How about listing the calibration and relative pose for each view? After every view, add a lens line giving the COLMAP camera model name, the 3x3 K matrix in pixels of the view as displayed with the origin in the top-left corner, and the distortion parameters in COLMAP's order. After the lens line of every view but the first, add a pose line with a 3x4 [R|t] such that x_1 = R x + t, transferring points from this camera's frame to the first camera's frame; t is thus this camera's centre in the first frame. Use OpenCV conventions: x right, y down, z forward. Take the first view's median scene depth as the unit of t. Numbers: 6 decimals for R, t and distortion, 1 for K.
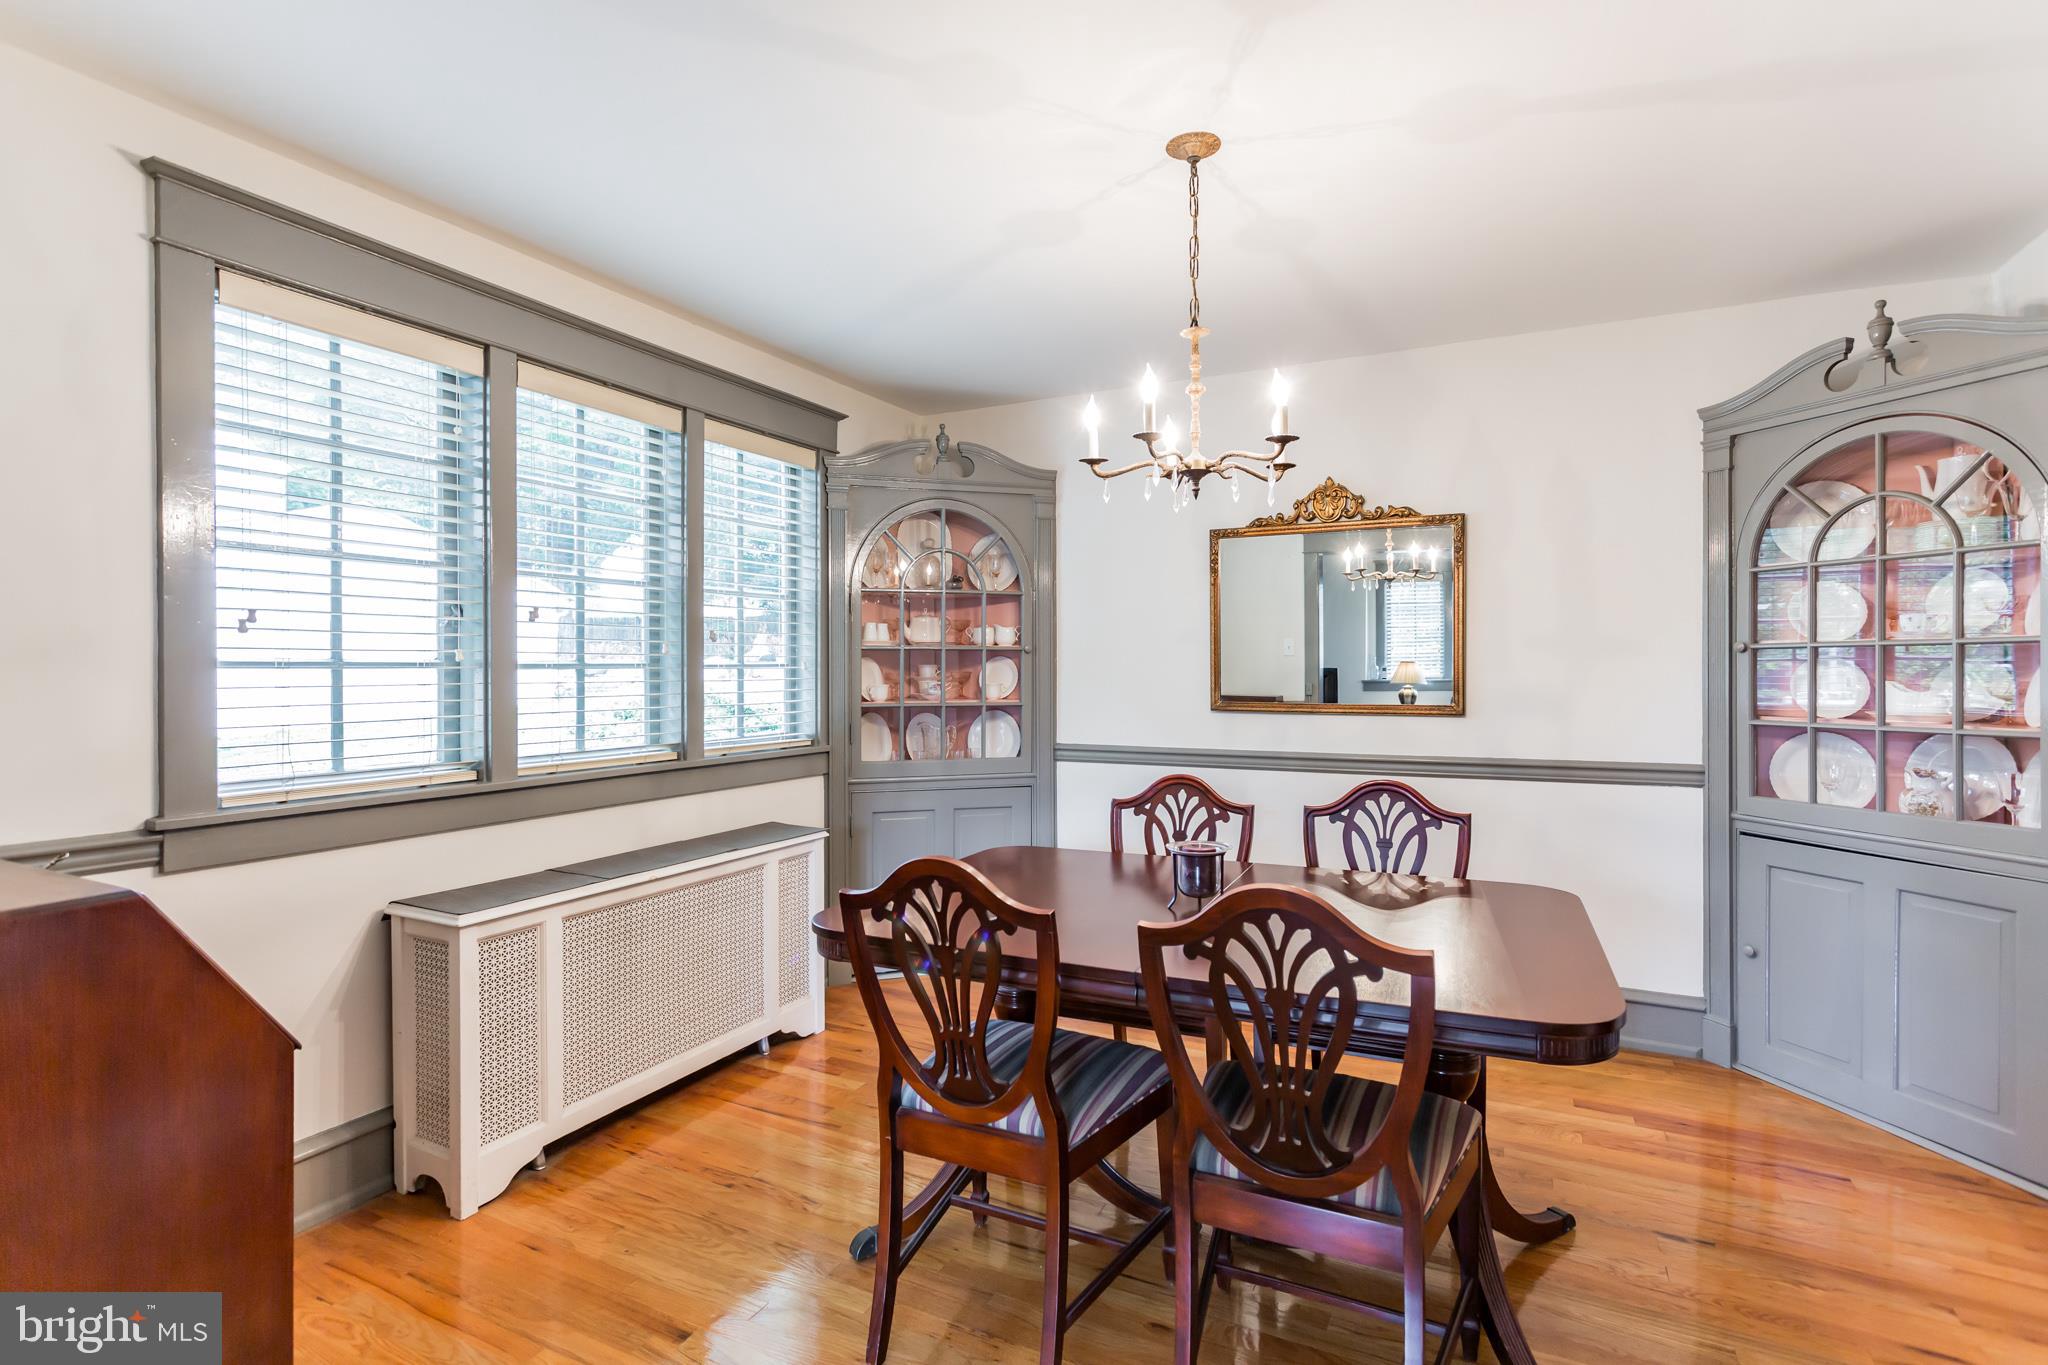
lens RADIAL K [[967.4, 0, 1031.0], [0, 967.4, 680.0], [0, 0, 1]] dist [-0.001617, -0.000005]
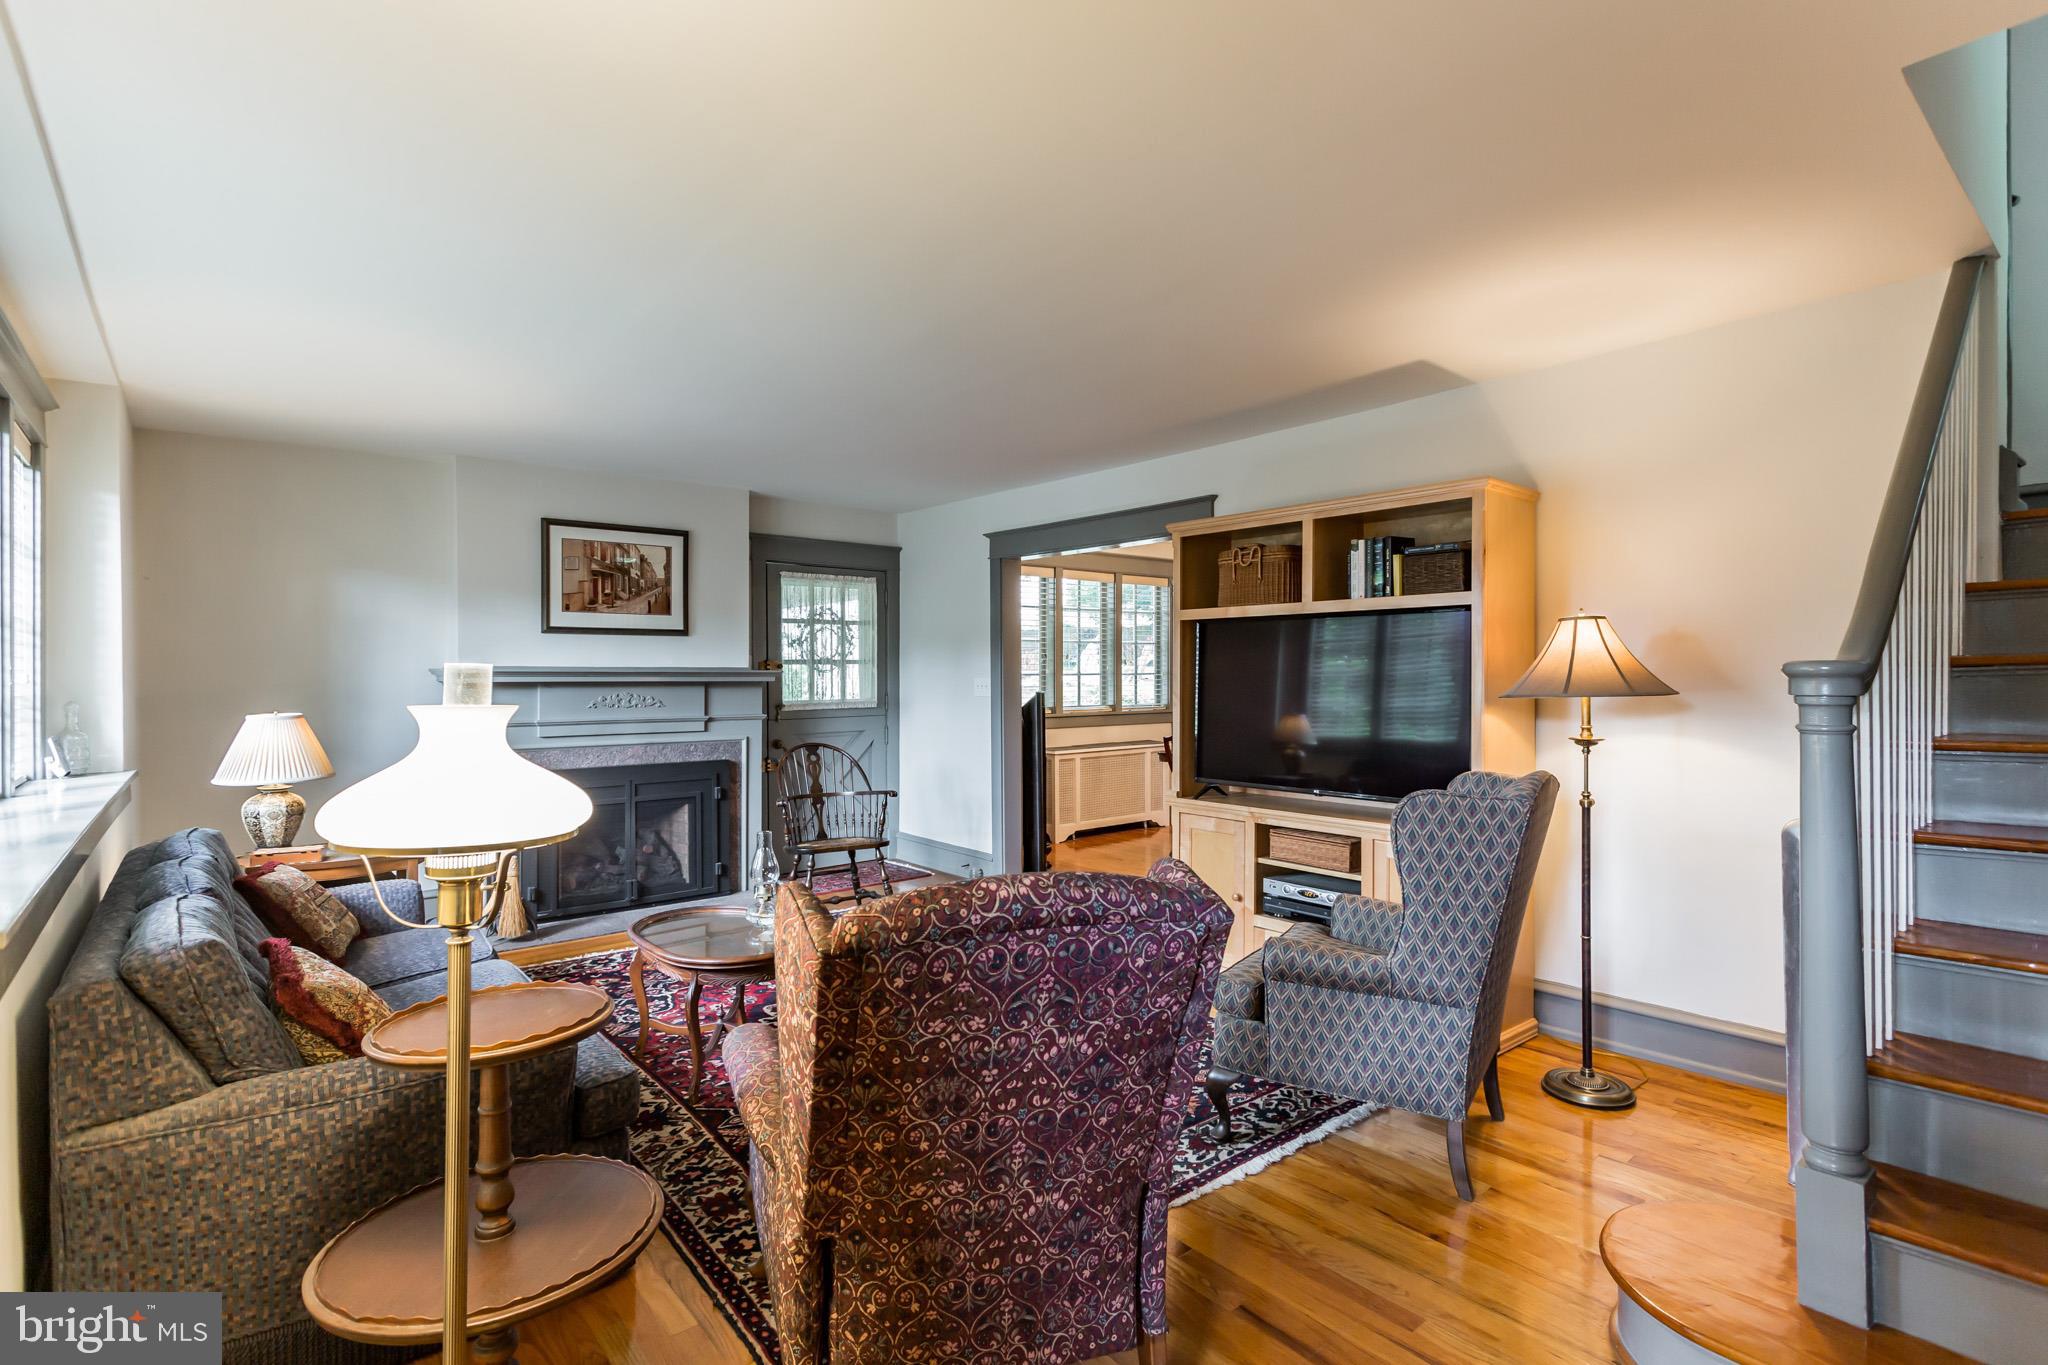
lens RADIAL K [[967.4, 0, 1020.5], [0, 967.4, 676.7], [0, 0, 1]] dist [-0.001617, -0.000005]
pose [[0.921513, 0.001039, -0.388346, 0.410635], [-0.002524, 0.999991, -0.003314, -0.000119], [0.388339, 0.004034, 0.921508, -1.475485]]
